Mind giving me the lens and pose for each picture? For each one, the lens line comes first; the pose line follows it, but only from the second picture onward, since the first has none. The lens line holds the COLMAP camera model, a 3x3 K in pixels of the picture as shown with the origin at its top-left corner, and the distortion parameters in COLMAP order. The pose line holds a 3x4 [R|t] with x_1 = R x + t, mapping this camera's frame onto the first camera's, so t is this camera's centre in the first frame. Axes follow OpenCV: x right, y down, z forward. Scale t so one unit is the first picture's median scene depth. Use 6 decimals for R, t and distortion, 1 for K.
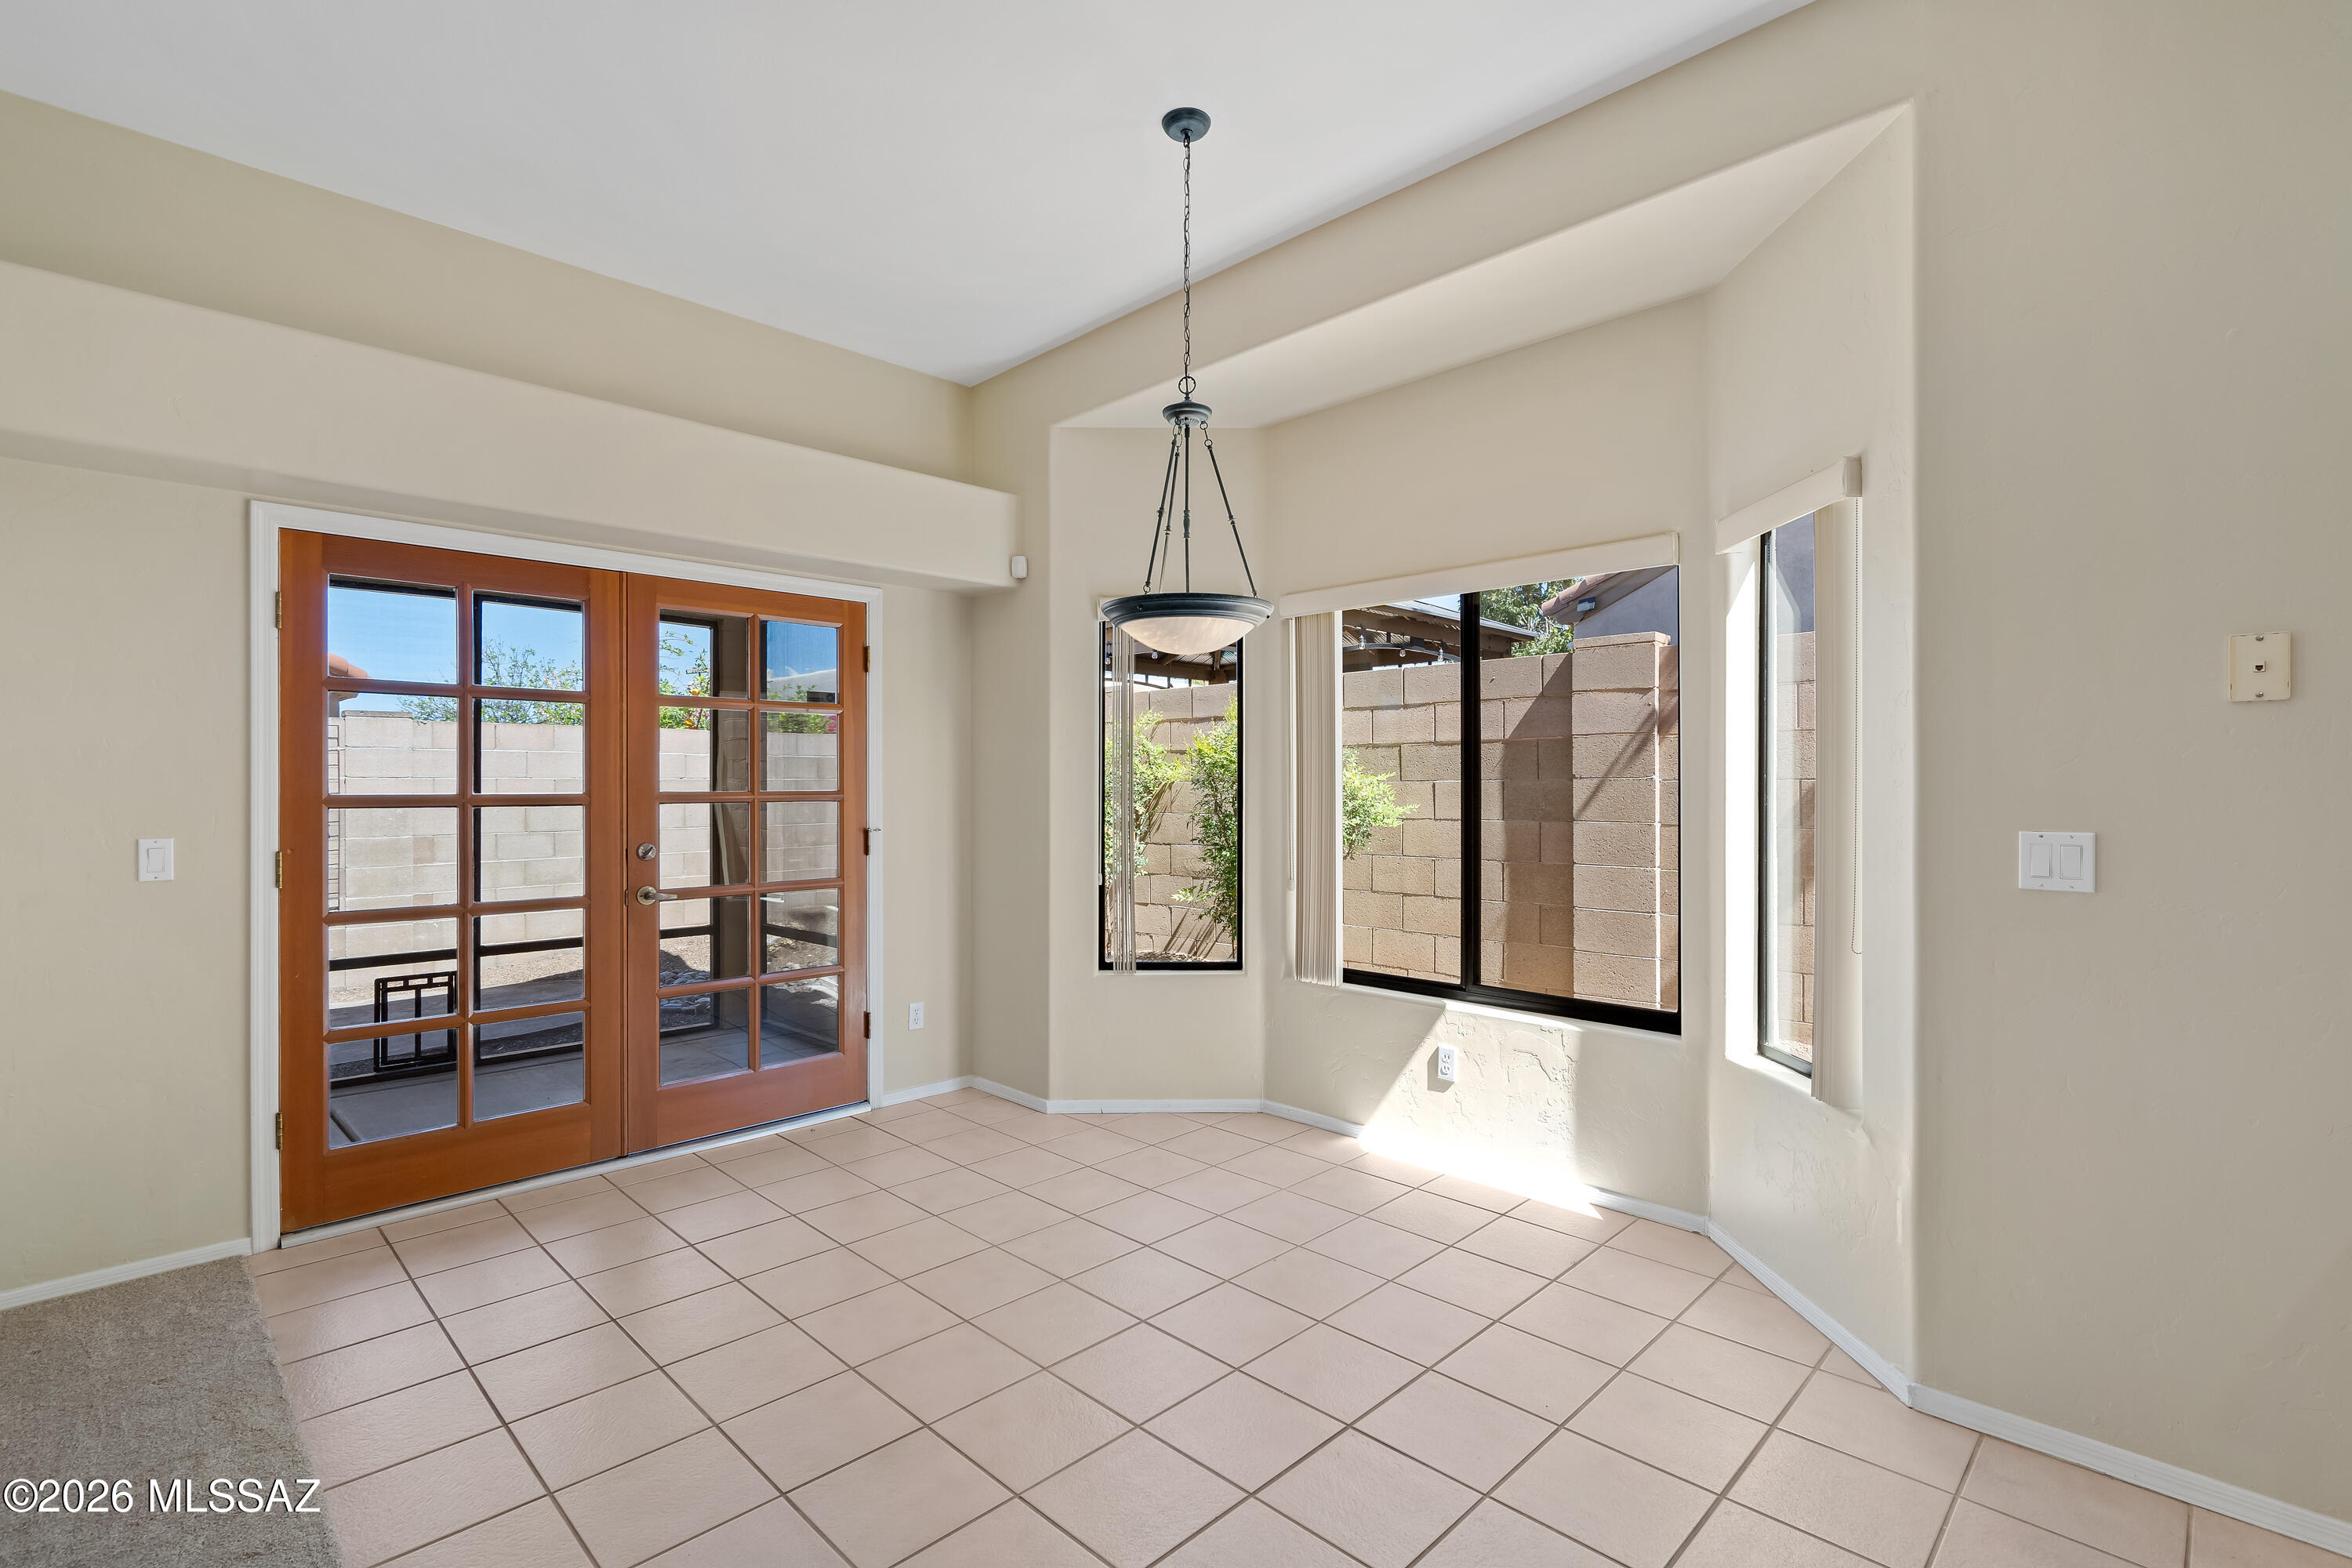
lens RADIAL K [[1085.9, 0, 1171.6], [0, 1085.9, 783.4], [0, 0, 1]] dist [-0.003880, 0.000724]
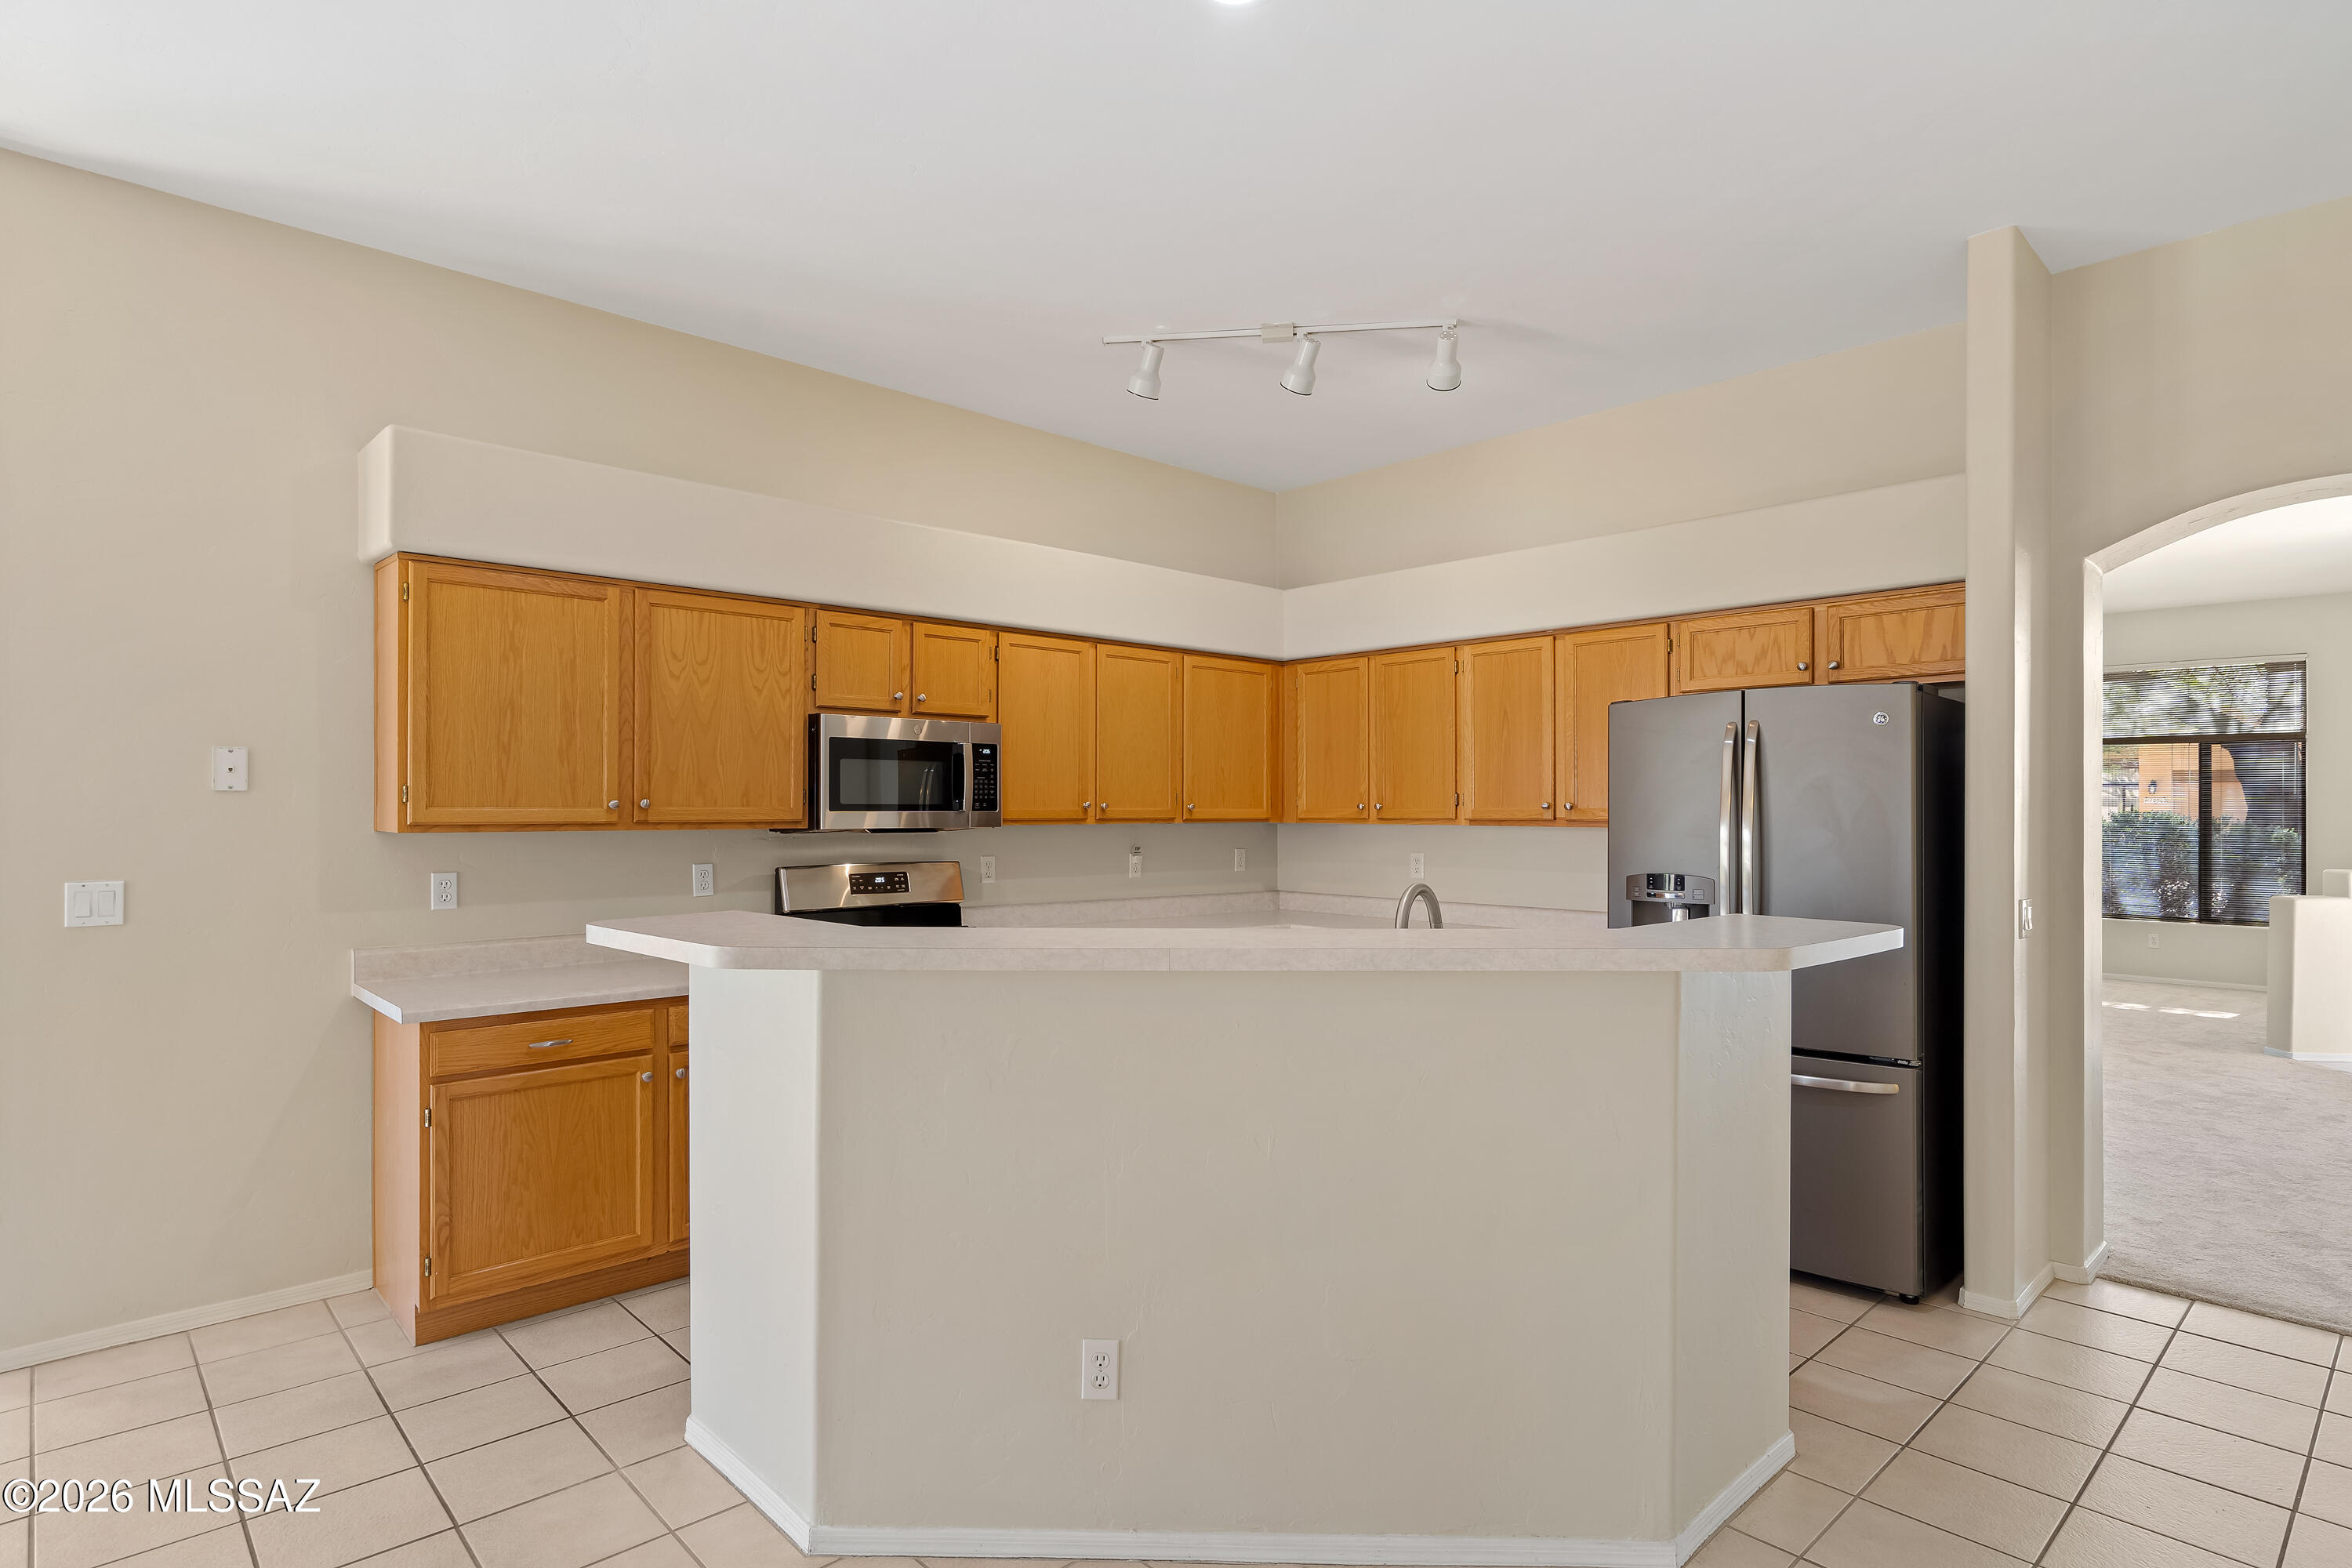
lens RADIAL K [[1215.4, 0, 1157.7], [0, 1215.4, 801.3], [0, 0, 1]] dist [-0.000492, 0.000378]
pose [[0.045289, 0.008248, 0.998940, -0.381427], [-0.003365, 0.999961, -0.008104, -0.028583], [-0.998968, -0.002995, 0.045315, -0.227314]]
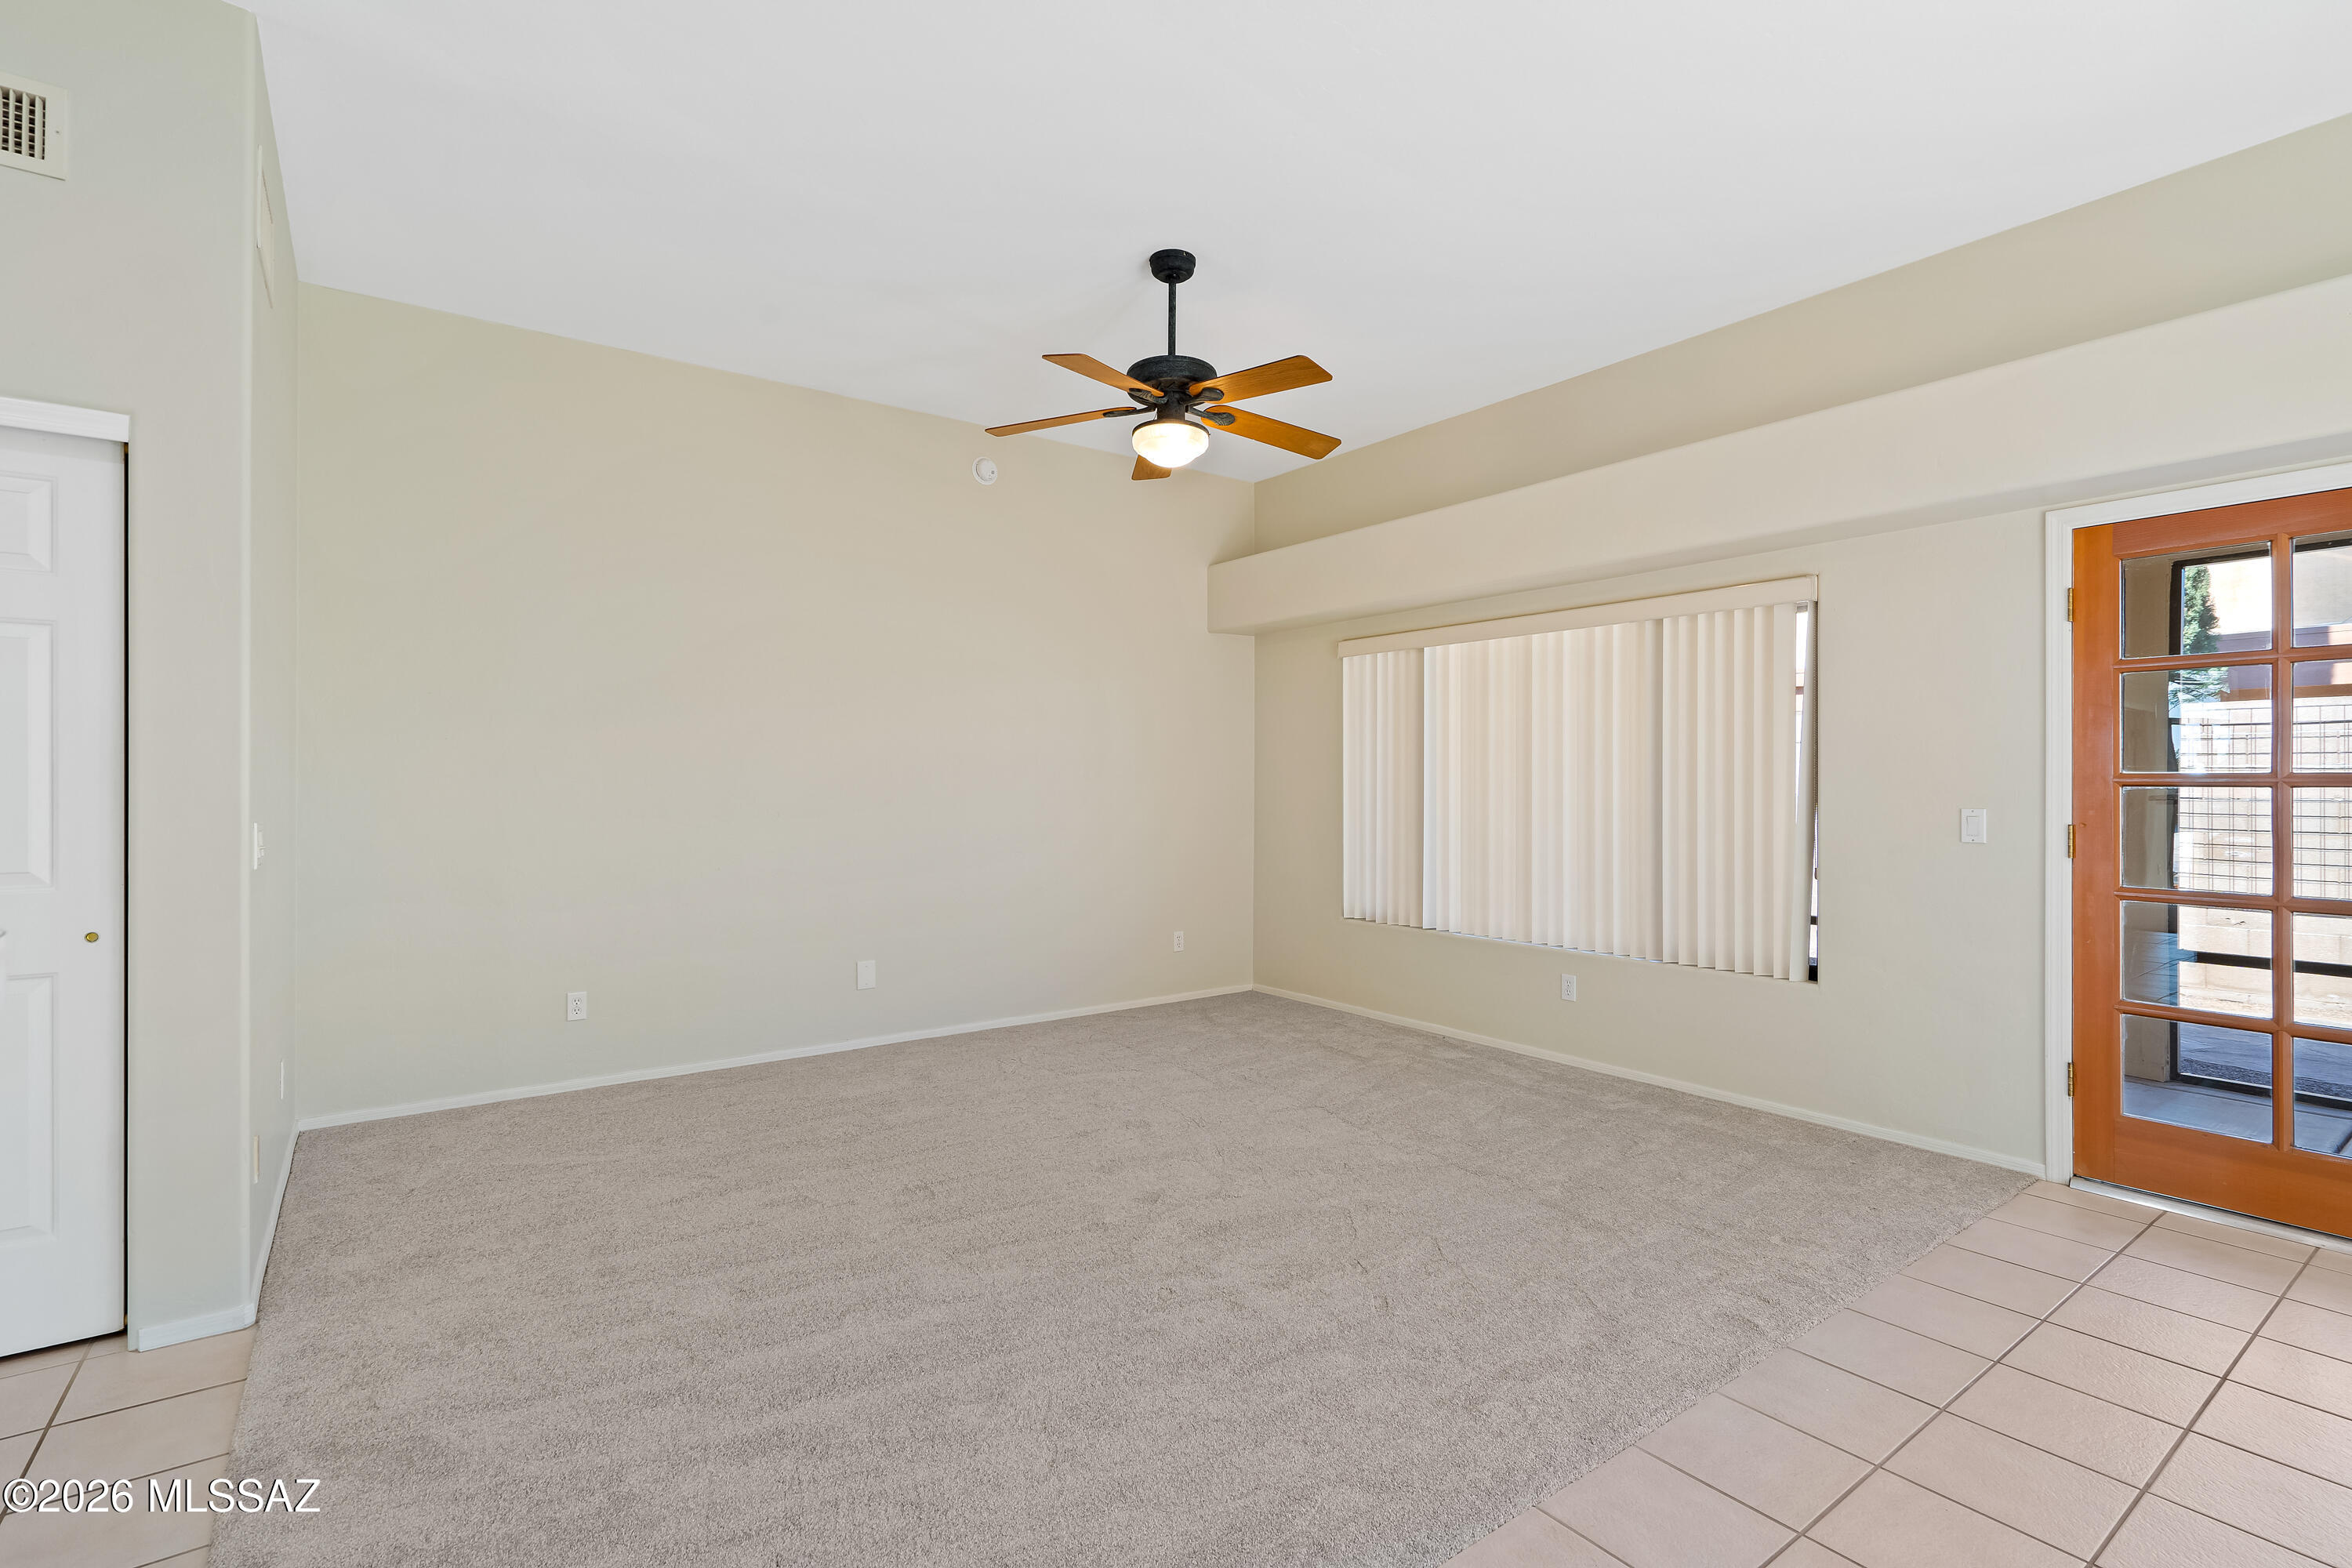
lens RADIAL K [[1085.9, 0, 1171.6], [0, 1085.9, 783.4], [0, 0, 1]] dist [-0.003880, 0.000724]
pose [[-0.153838, 0.000694, -0.988096, 0.359728], [0.001604, 0.999999, 0.000453, 0.017051], [0.988095, -0.001515, -0.153839, 0.241618]]
